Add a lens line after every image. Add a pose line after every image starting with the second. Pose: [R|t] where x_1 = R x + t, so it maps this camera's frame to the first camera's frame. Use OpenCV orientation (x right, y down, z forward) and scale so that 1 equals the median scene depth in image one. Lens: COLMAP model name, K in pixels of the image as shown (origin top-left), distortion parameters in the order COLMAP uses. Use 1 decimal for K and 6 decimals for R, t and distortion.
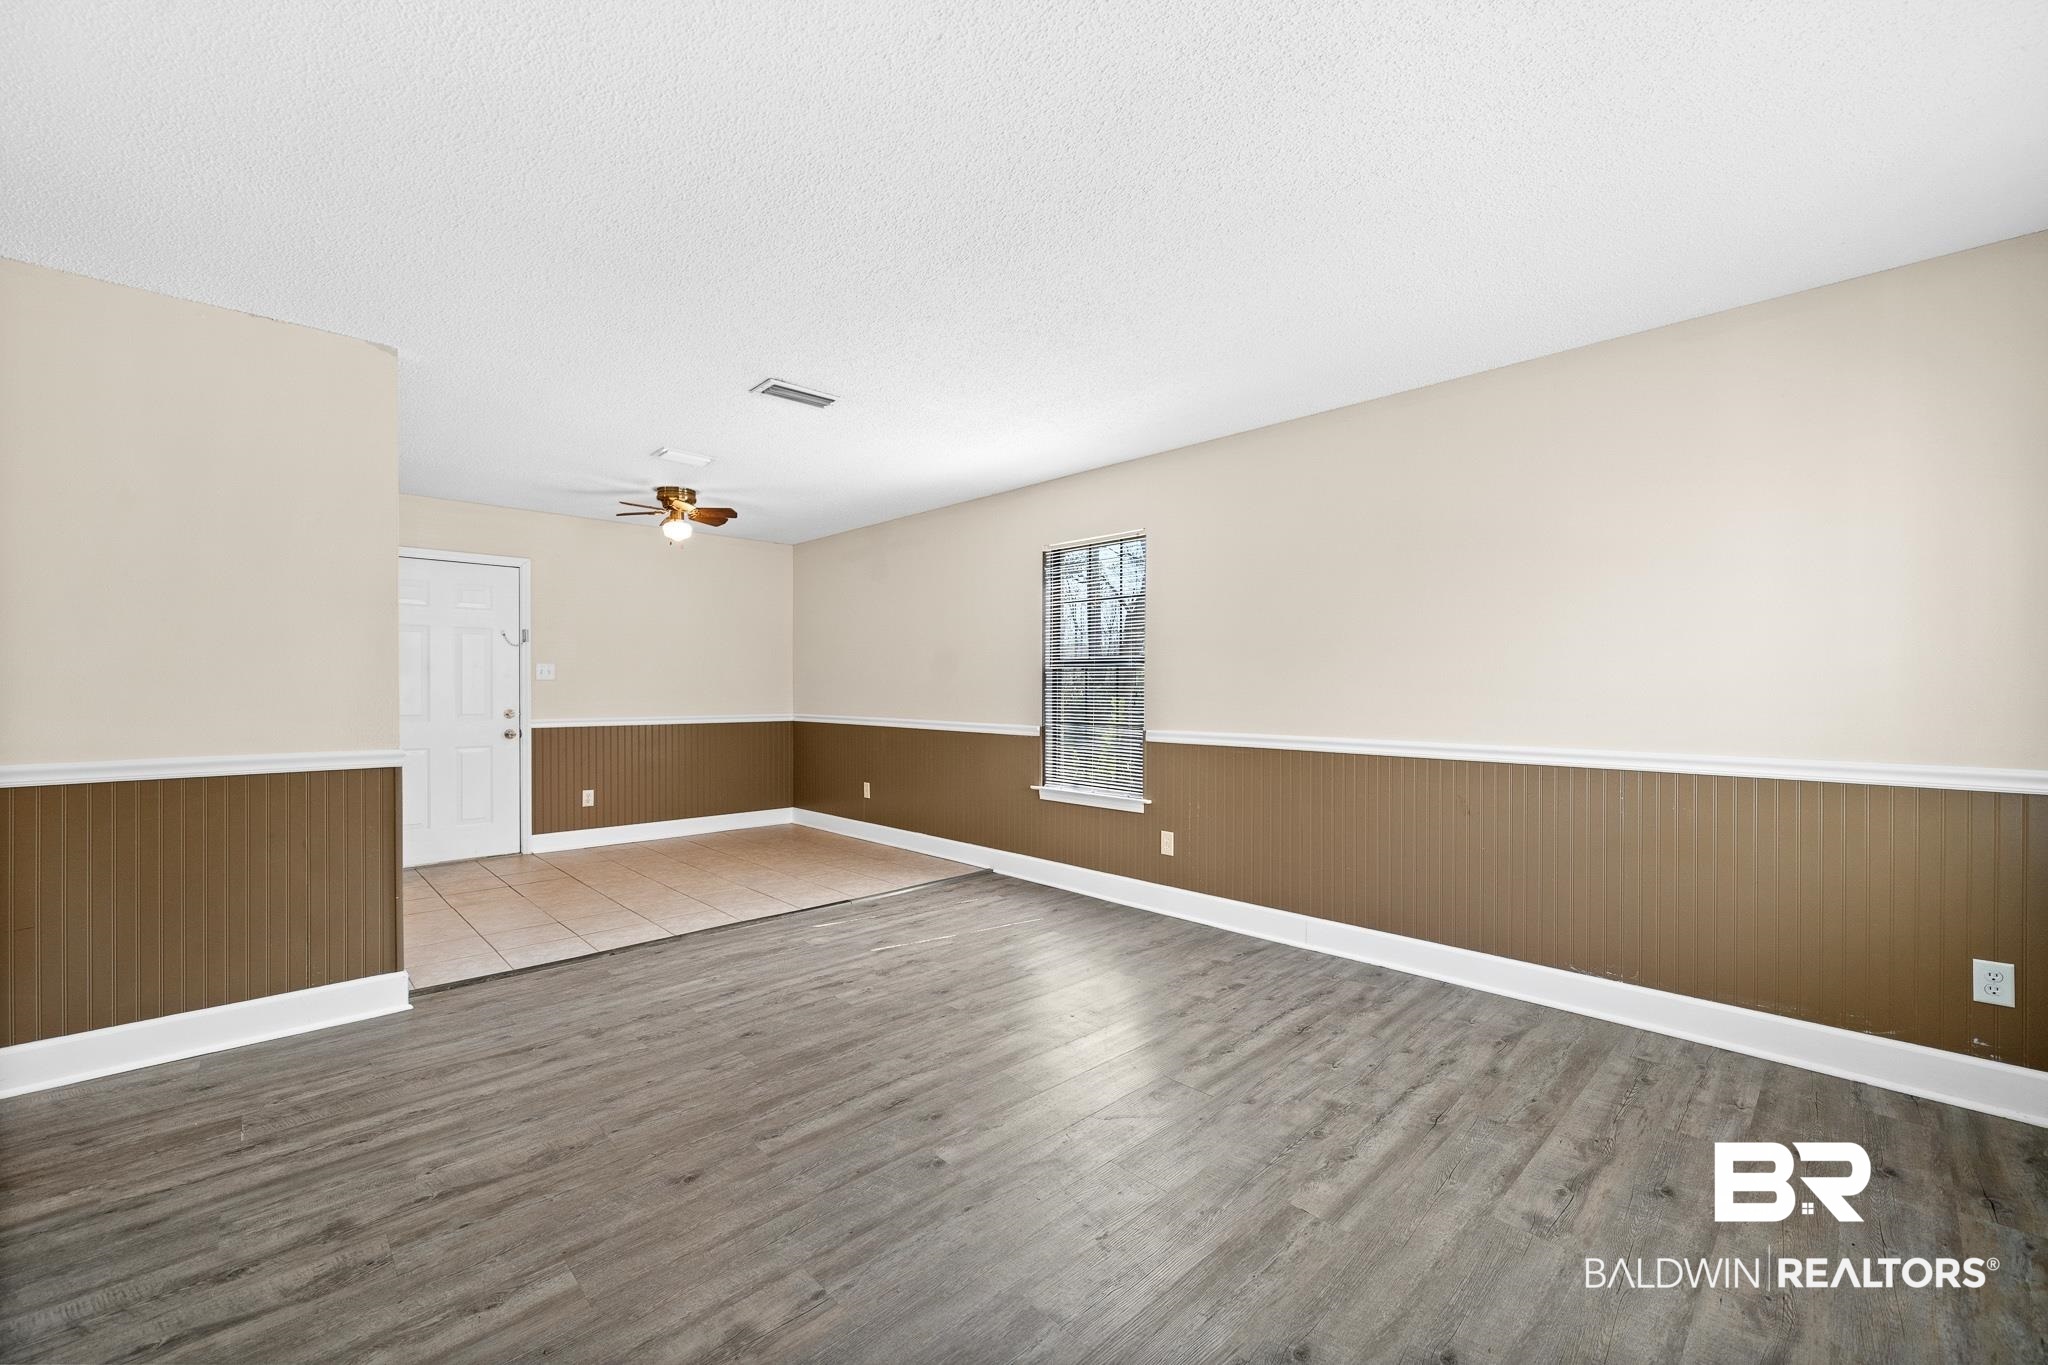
lens RADIAL K [[816.3, 0, 1024.0], [0, 816.3, 682.5], [0, 0, 1]] dist [-0.001142, -0.000066]
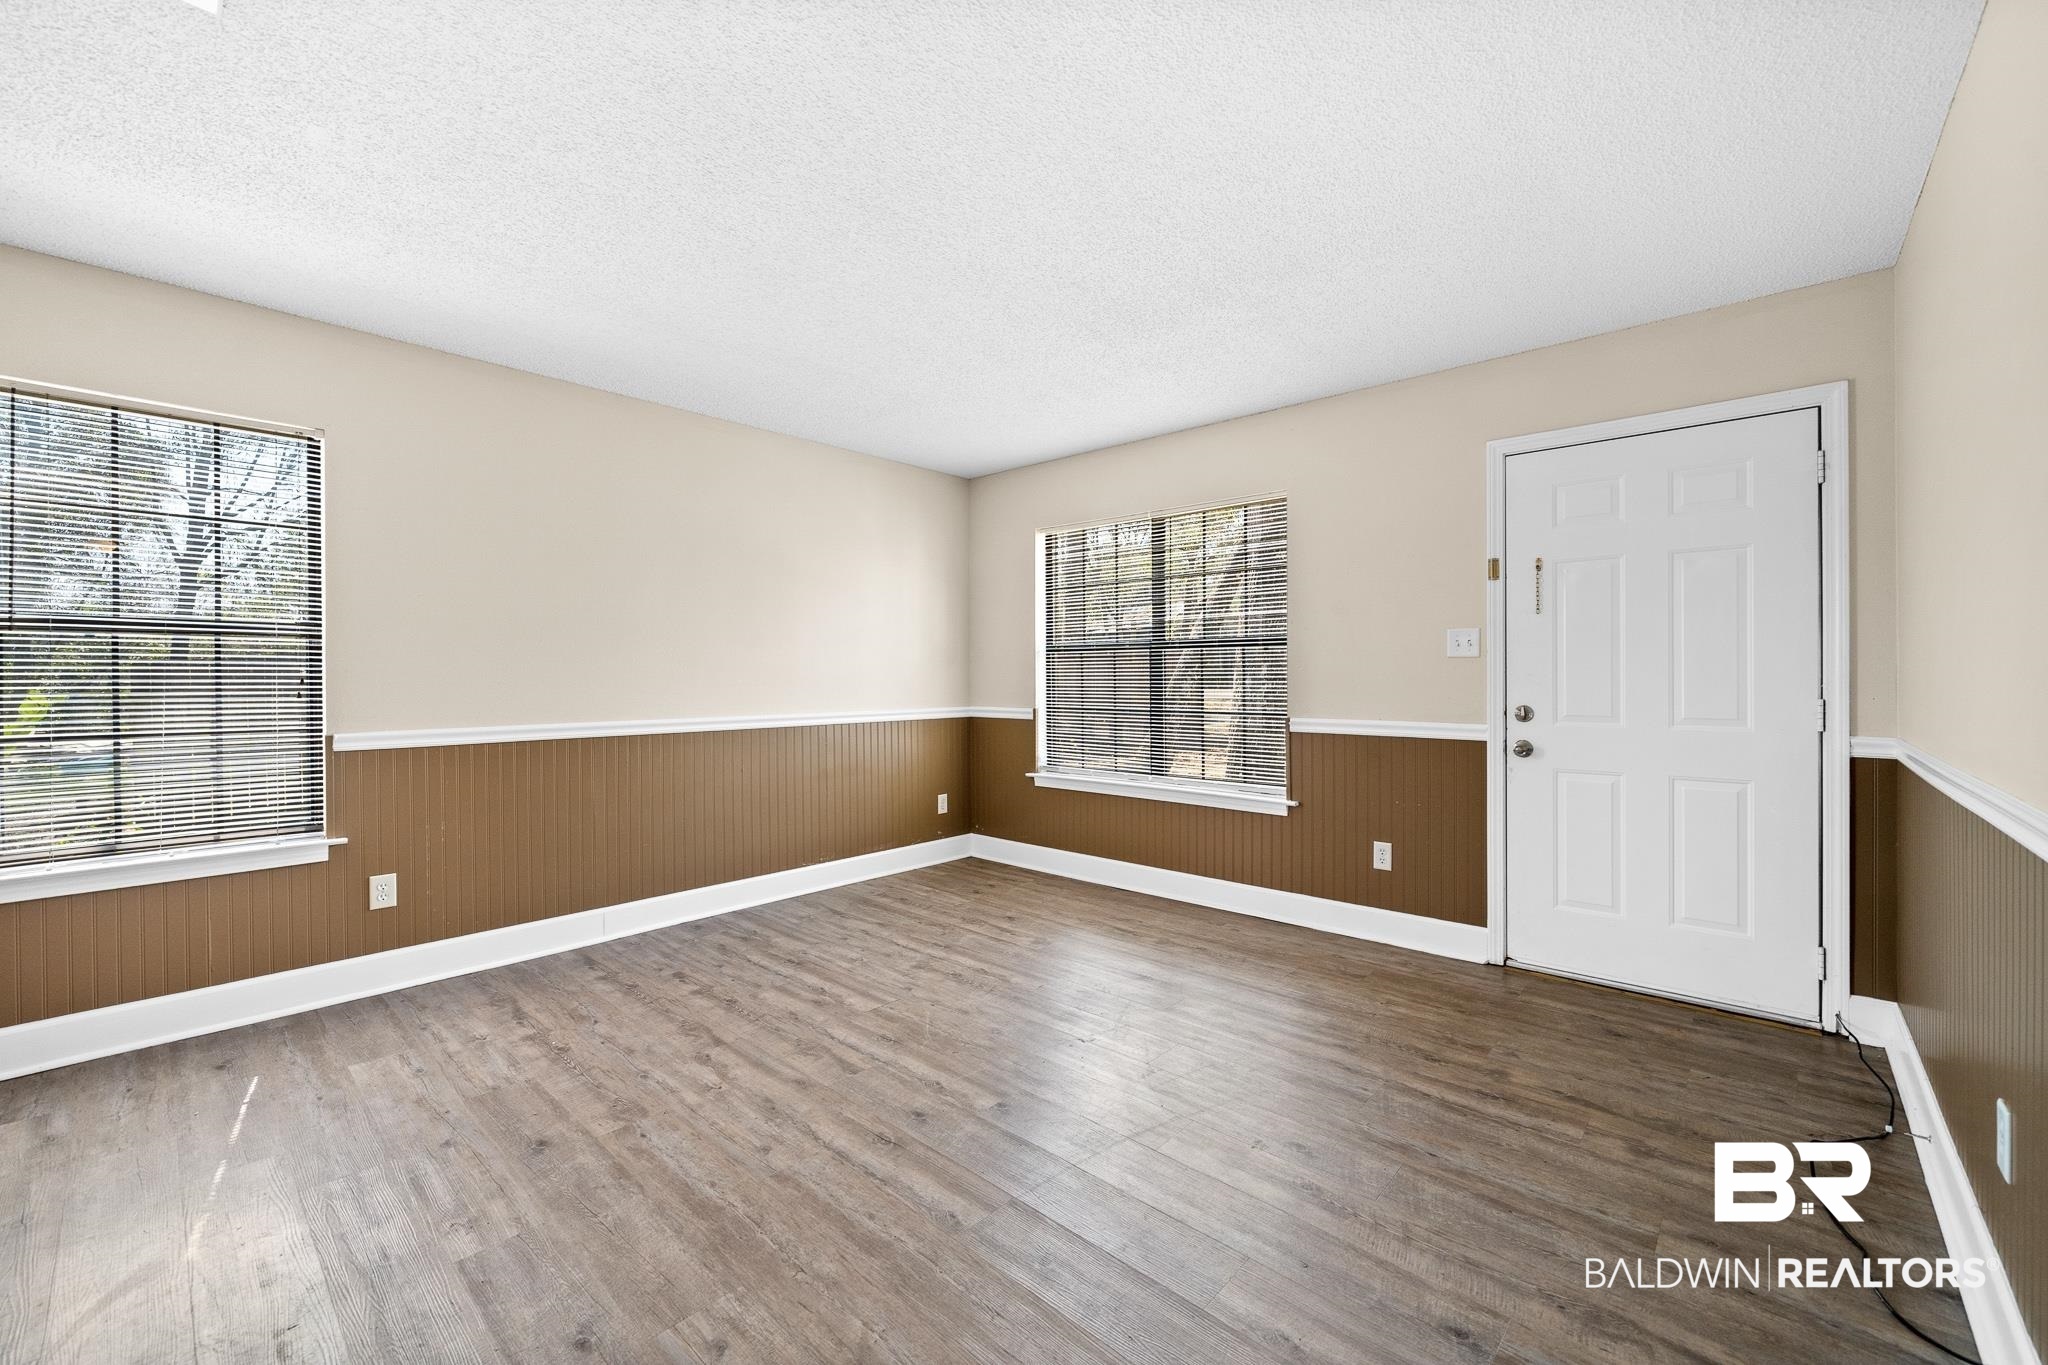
lens RADIAL K [[816.3, 0, 1024.0], [0, 816.3, 682.5], [0, 0, 1]] dist [-0.001142, -0.000066]
pose [[-0.066719, -0.009644, 0.997725, -0.829796], [-0.006242, 0.999938, 0.009248, 0.009149], [-0.997752, -0.005610, -0.066775, 0.728740]]
